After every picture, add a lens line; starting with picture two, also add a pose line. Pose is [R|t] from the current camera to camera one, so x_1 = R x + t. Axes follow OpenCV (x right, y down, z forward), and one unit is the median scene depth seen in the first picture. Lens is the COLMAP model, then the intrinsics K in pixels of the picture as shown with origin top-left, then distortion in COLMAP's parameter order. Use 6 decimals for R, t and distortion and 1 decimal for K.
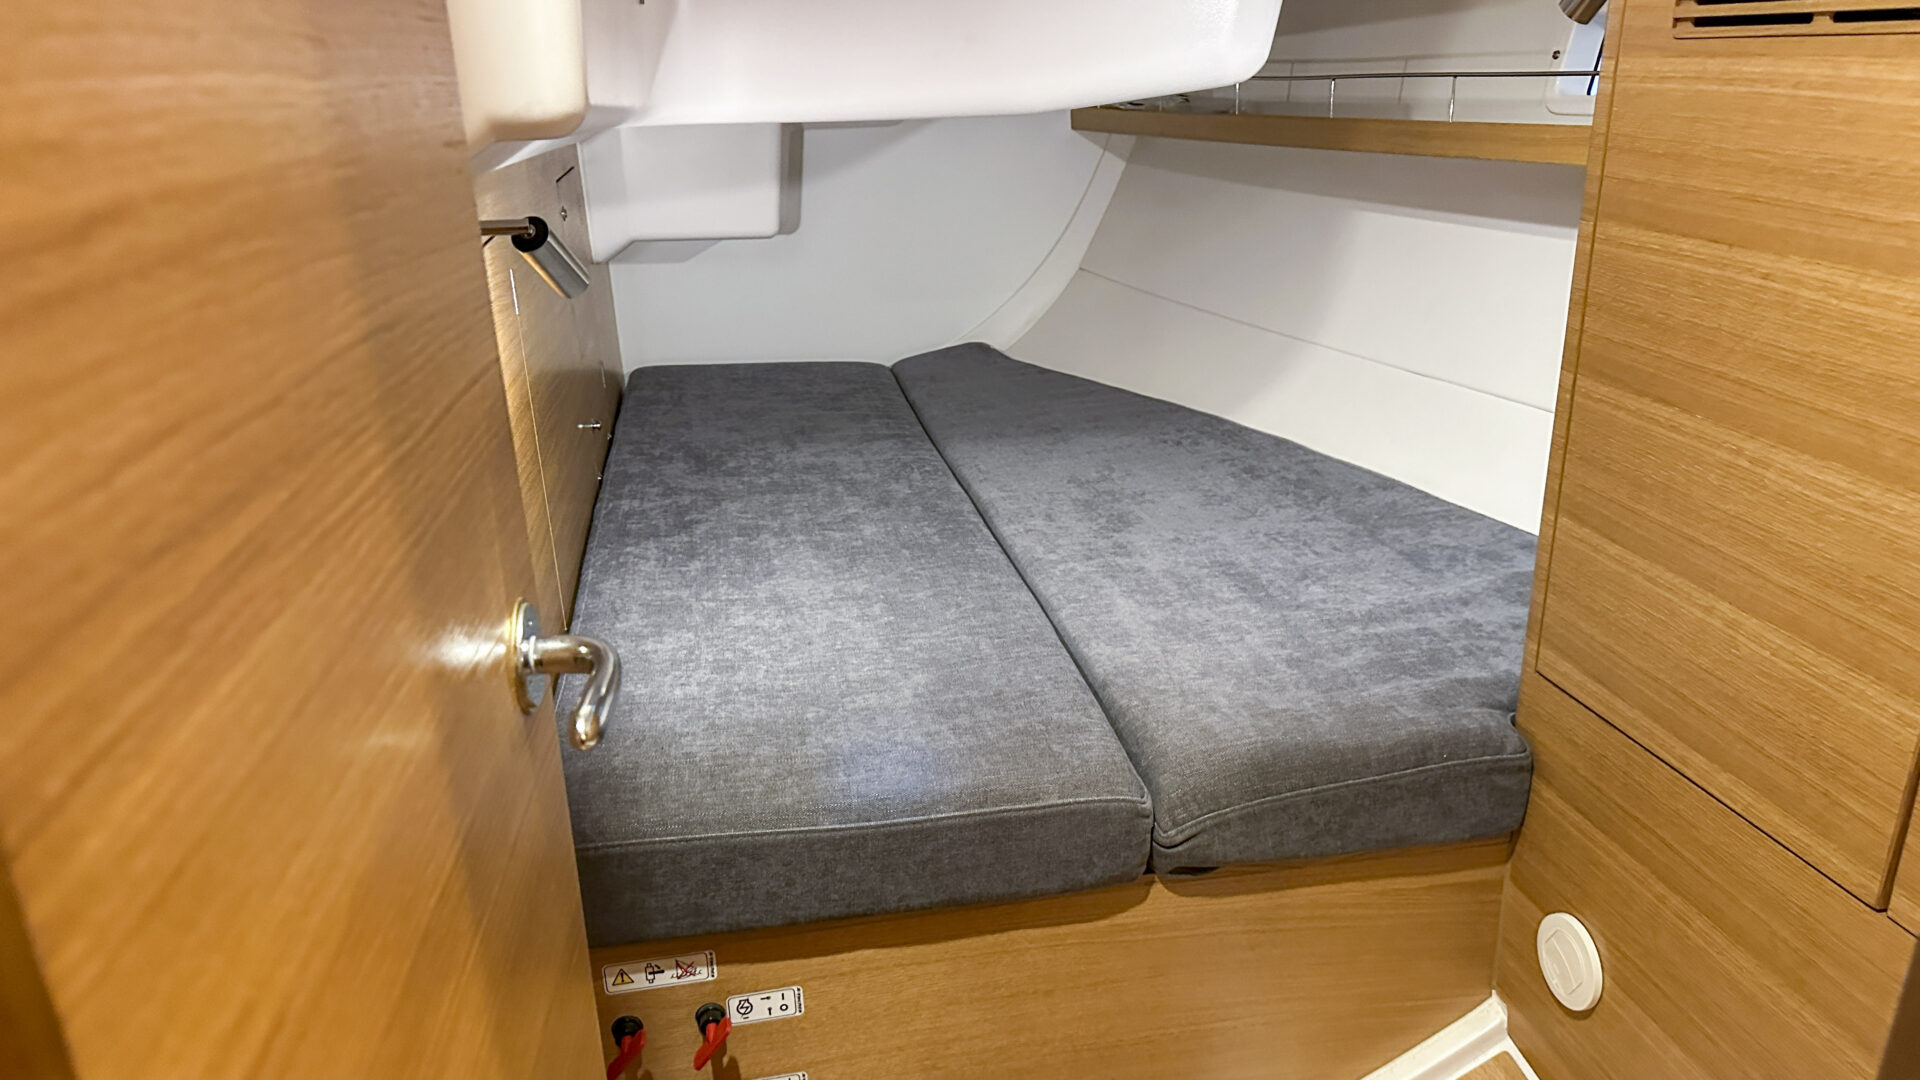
lens RADIAL K [[1340.1, 0, 964.5], [0, 1340.1, 532.3], [0, 0, 1]] dist [0.196968, -0.320284]
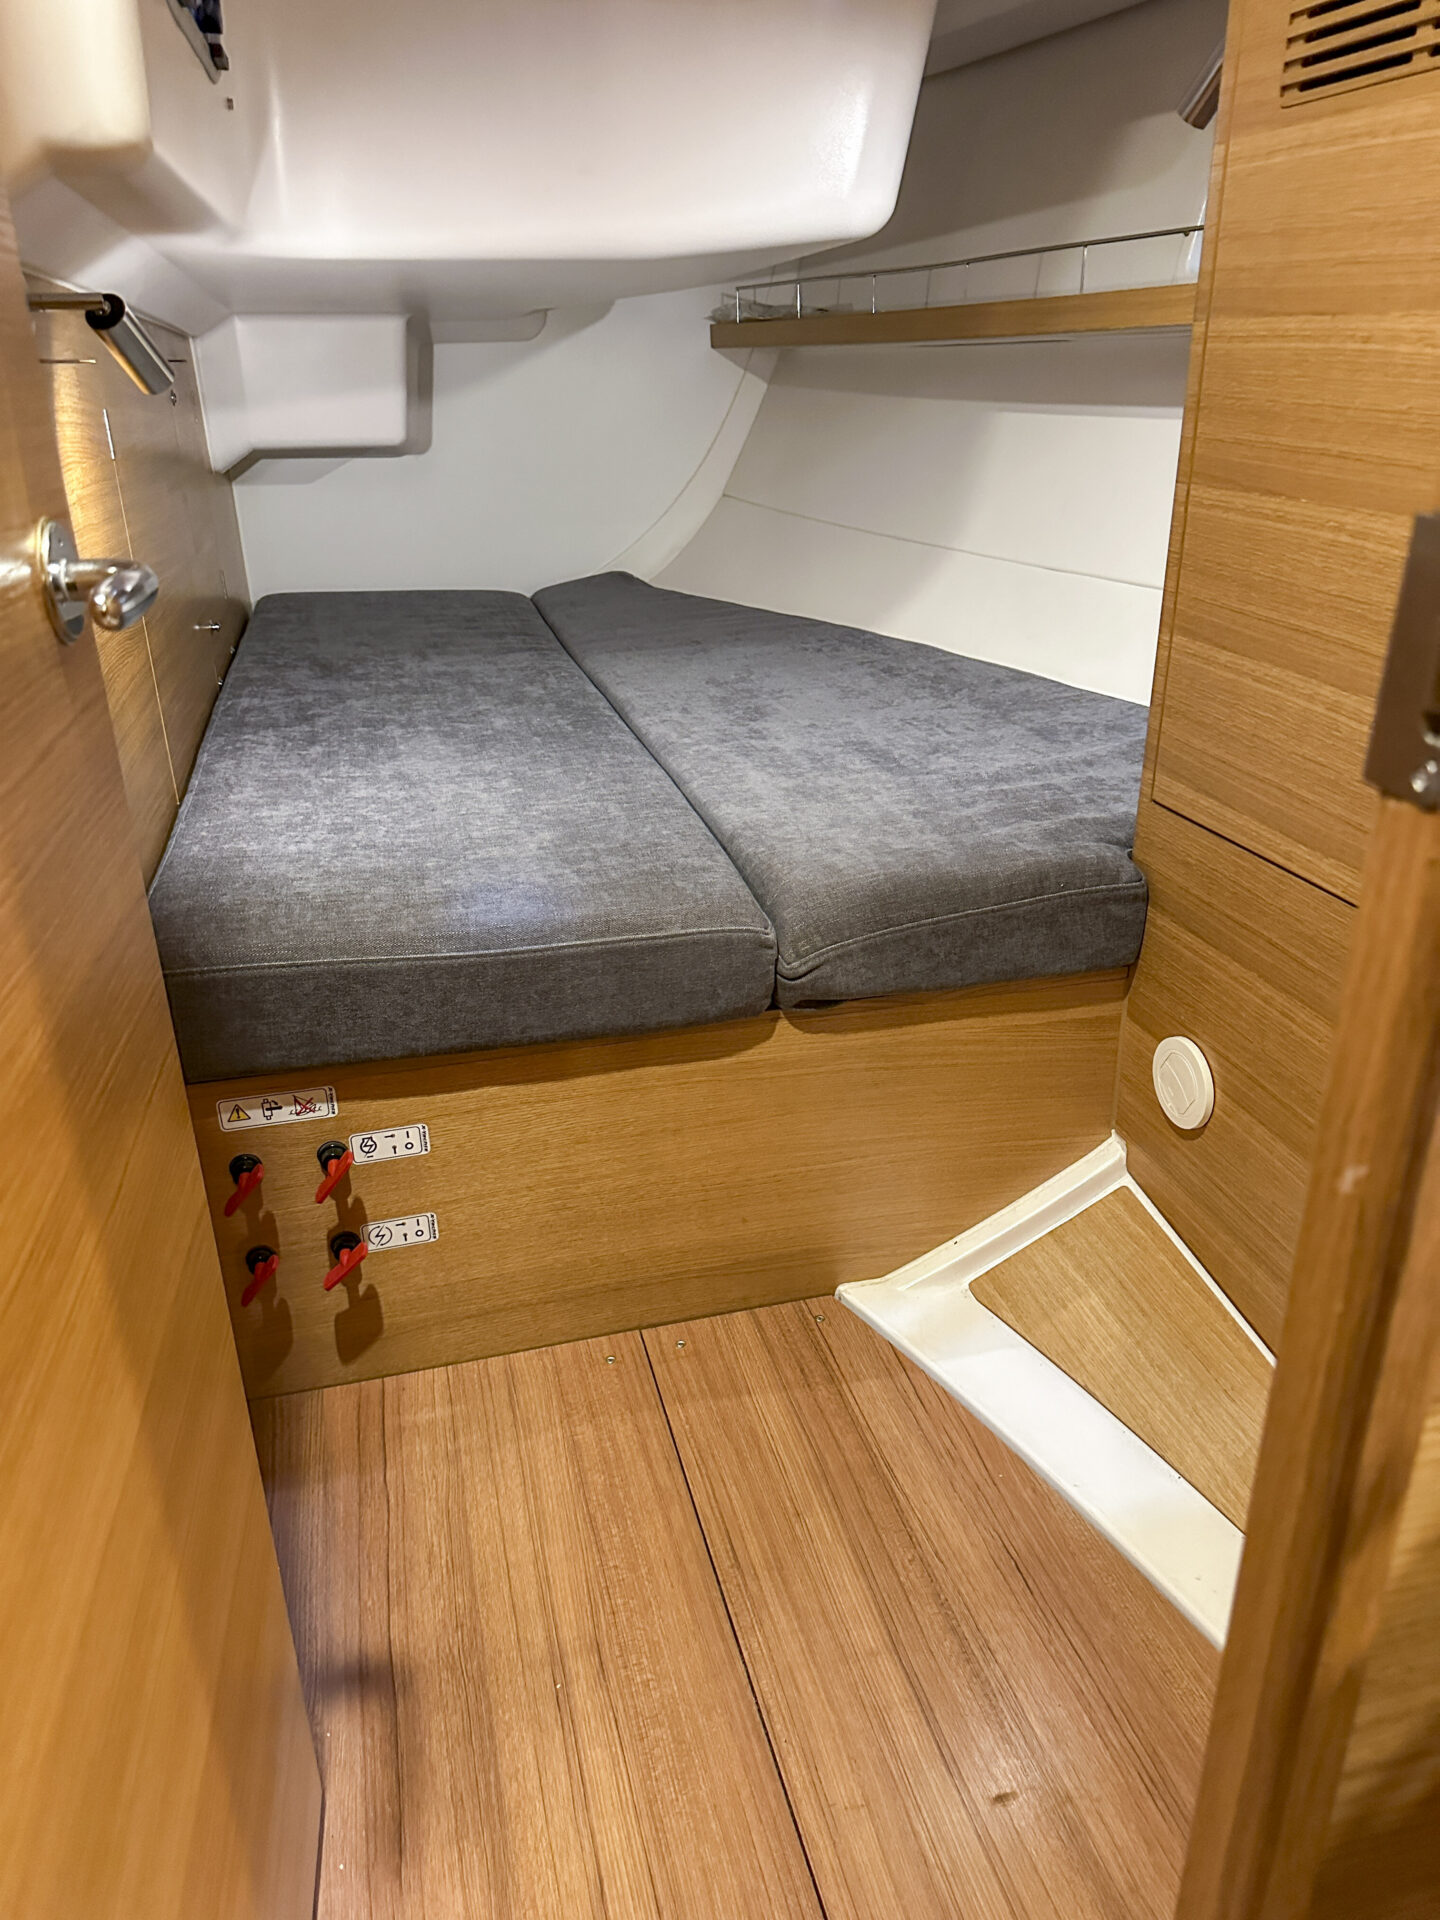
lens RADIAL K [[1335.0, 0, 717.8], [0, 1335.0, 953.3], [0, 0, 1]] dist [0.192024, -0.274836]
pose [[0.998565, -0.017408, 0.050650, 0.043142], [0.015621, 0.999249, 0.035458, 0.168364], [-0.051229, -0.034616, 0.998087, 0.011870]]
